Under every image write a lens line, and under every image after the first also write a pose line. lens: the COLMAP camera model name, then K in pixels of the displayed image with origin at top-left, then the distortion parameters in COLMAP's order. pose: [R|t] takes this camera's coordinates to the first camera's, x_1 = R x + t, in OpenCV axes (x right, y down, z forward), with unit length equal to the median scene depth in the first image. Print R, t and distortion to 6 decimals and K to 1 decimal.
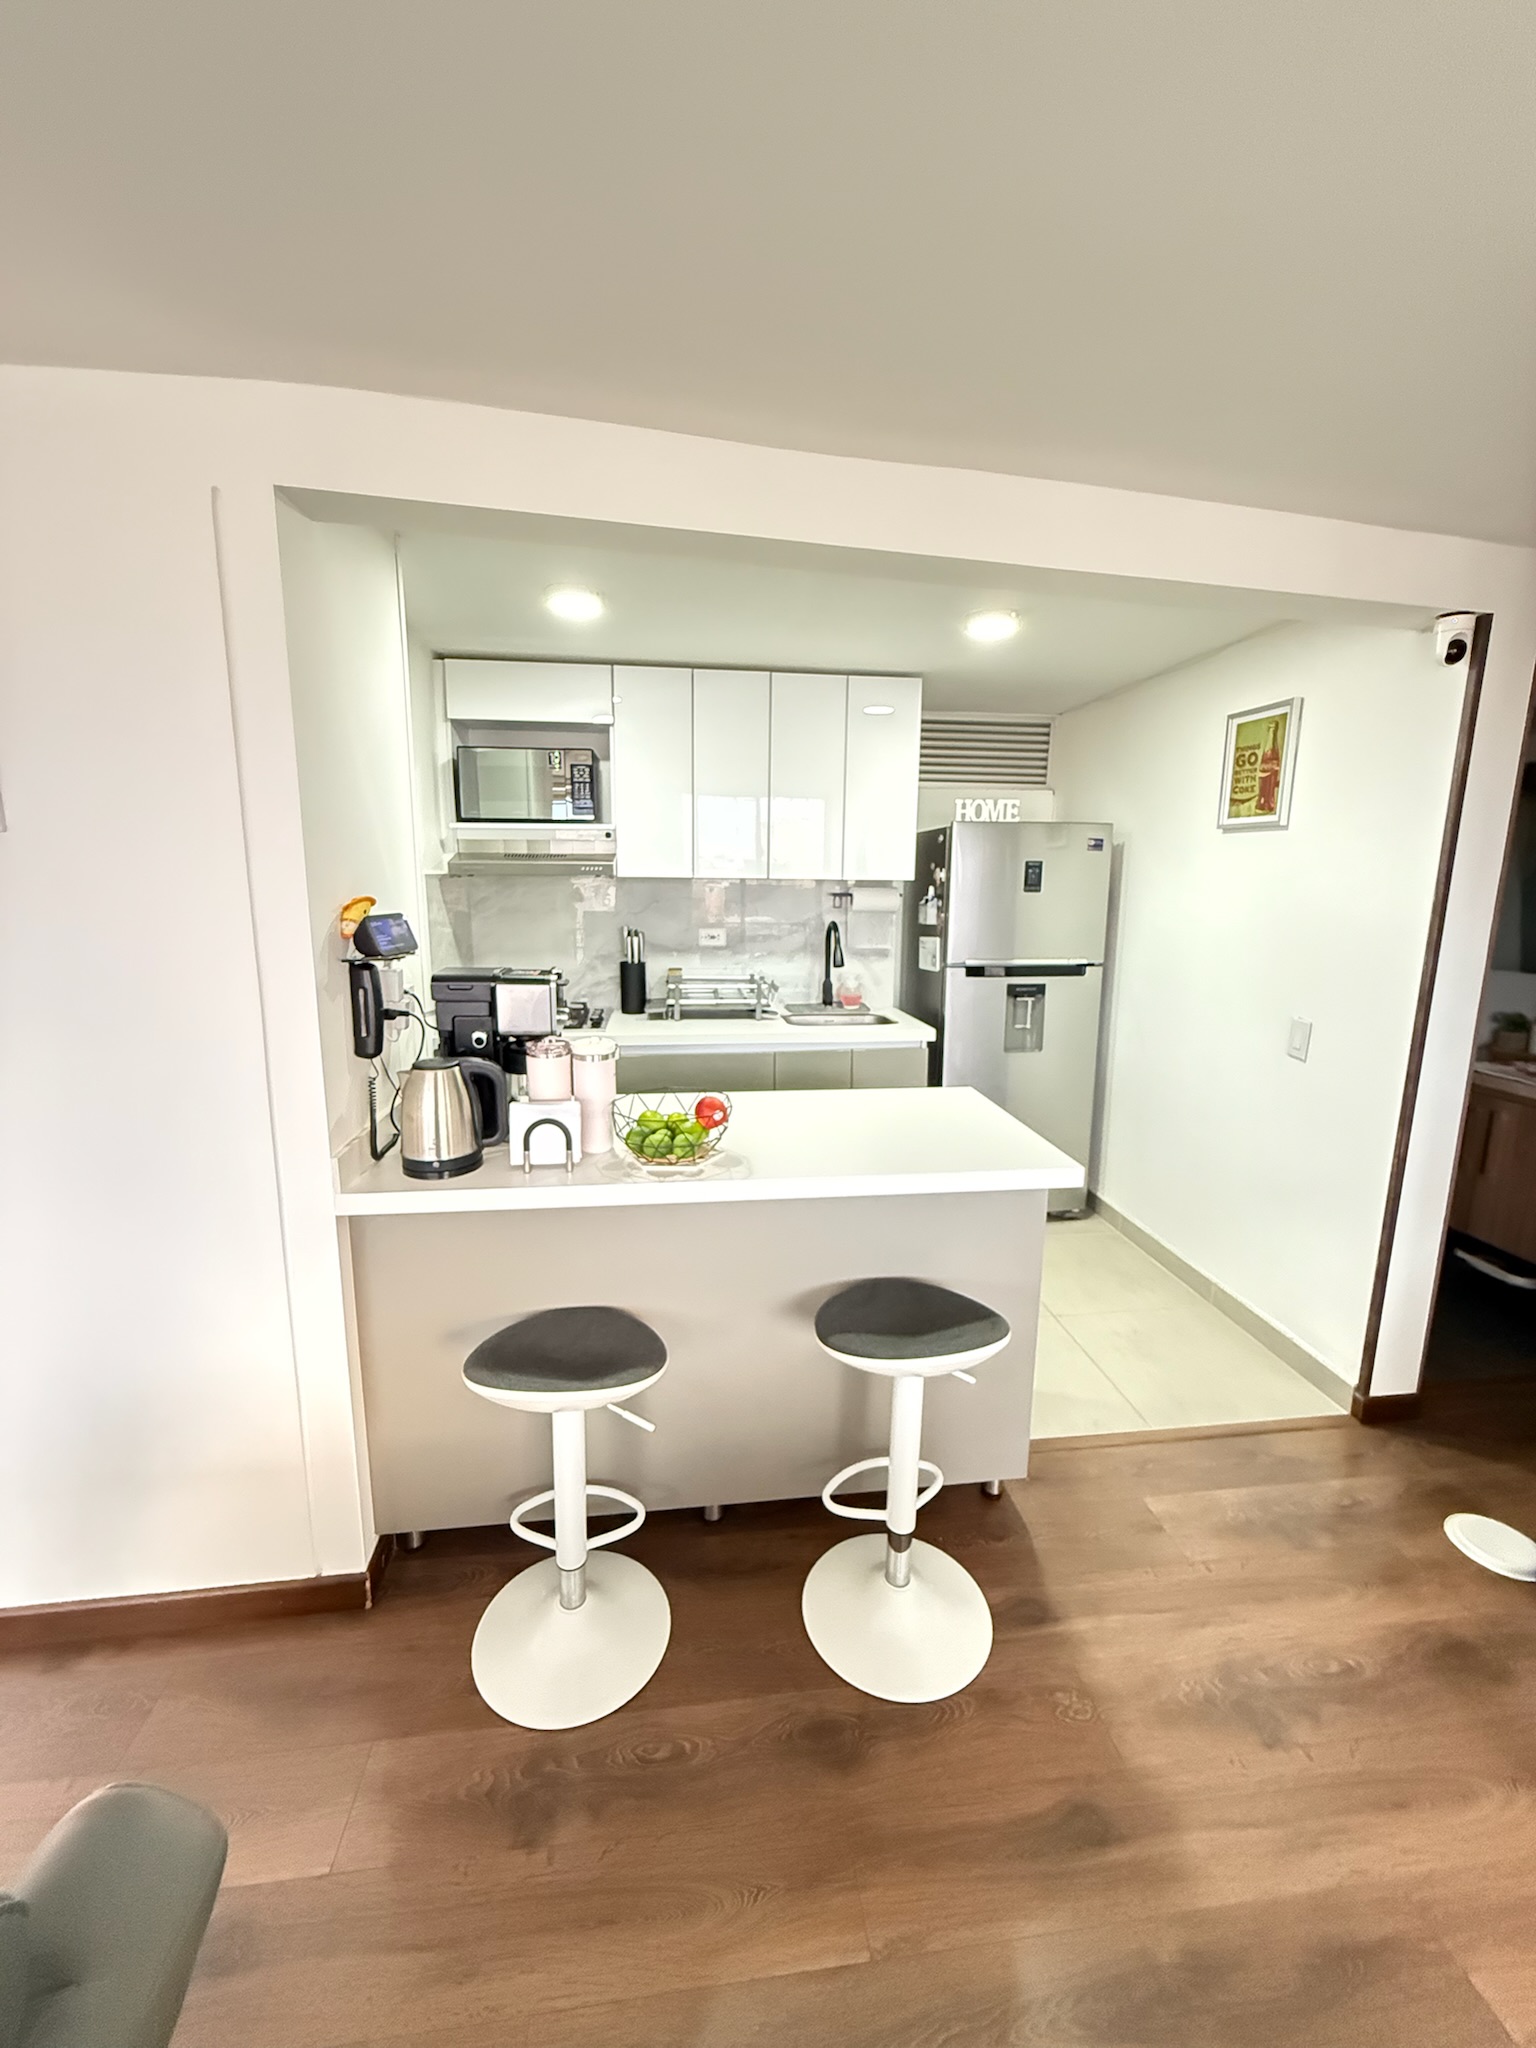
lens RADIAL K [[812.7, 0, 771.1], [0, 812.7, 1019.7], [0, 0, 1]] dist [-0.000597, -0.000578]
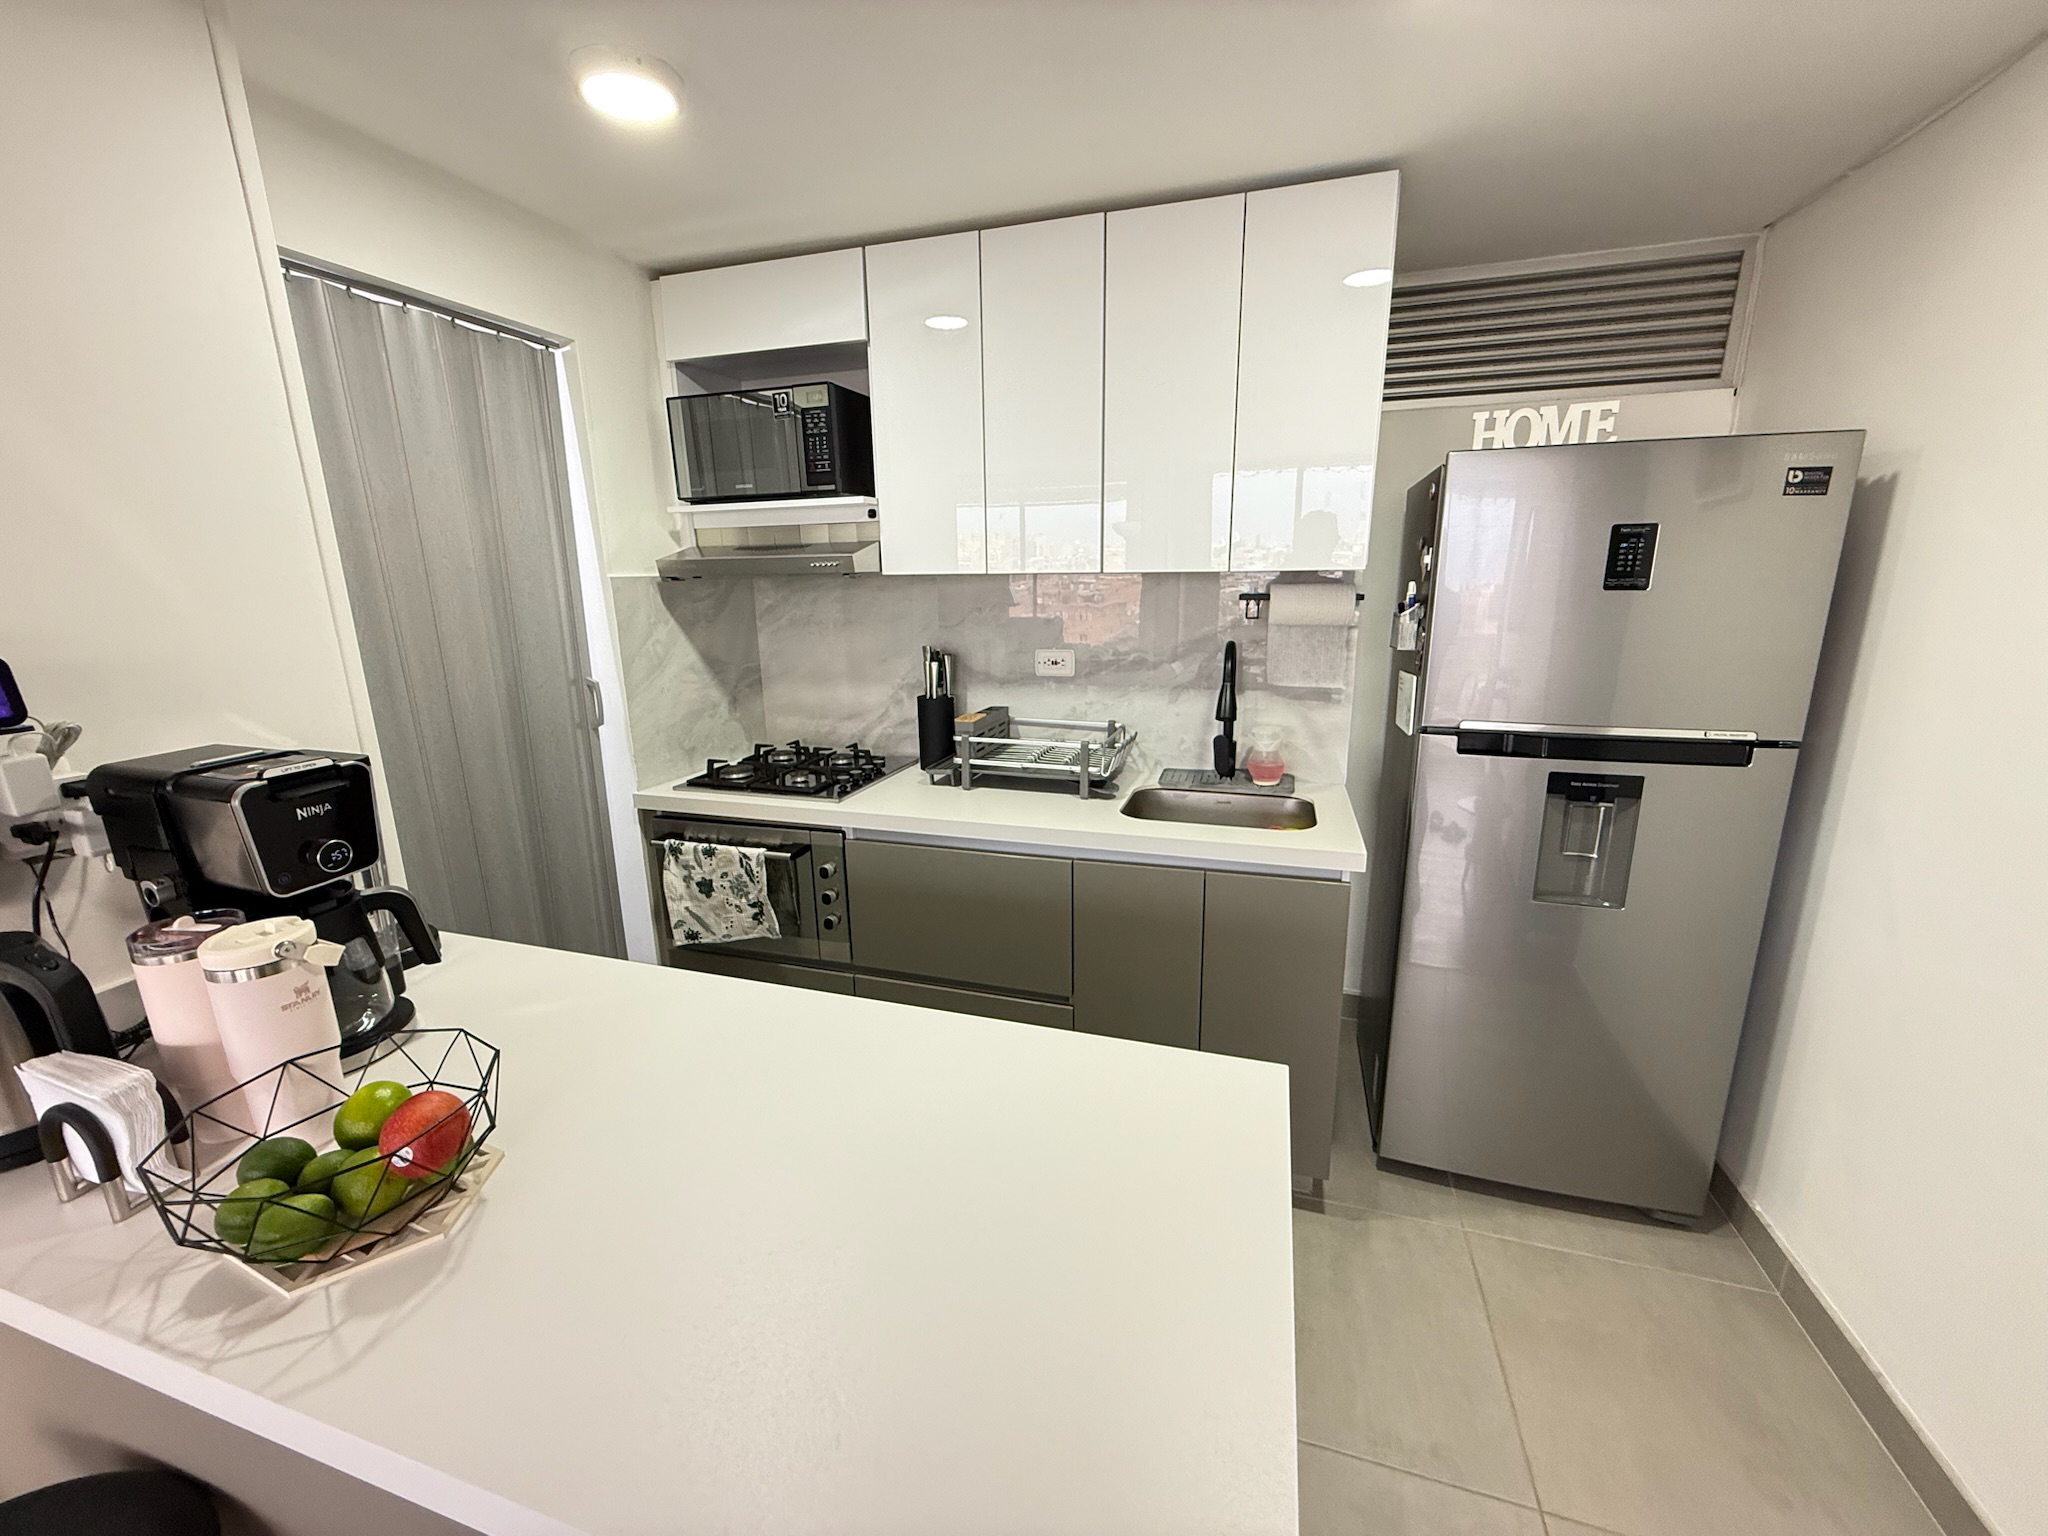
lens RADIAL K [[812.7, 0, 1019.1], [0, 812.7, 766.8], [0, 0, 1]] dist [-0.000597, -0.000578]
pose [[0.908096, 0.077528, -0.411524, 0.191604], [-0.052052, 0.995989, 0.072775, -0.065304], [0.415515, -0.044666, 0.908489, 0.386421]]
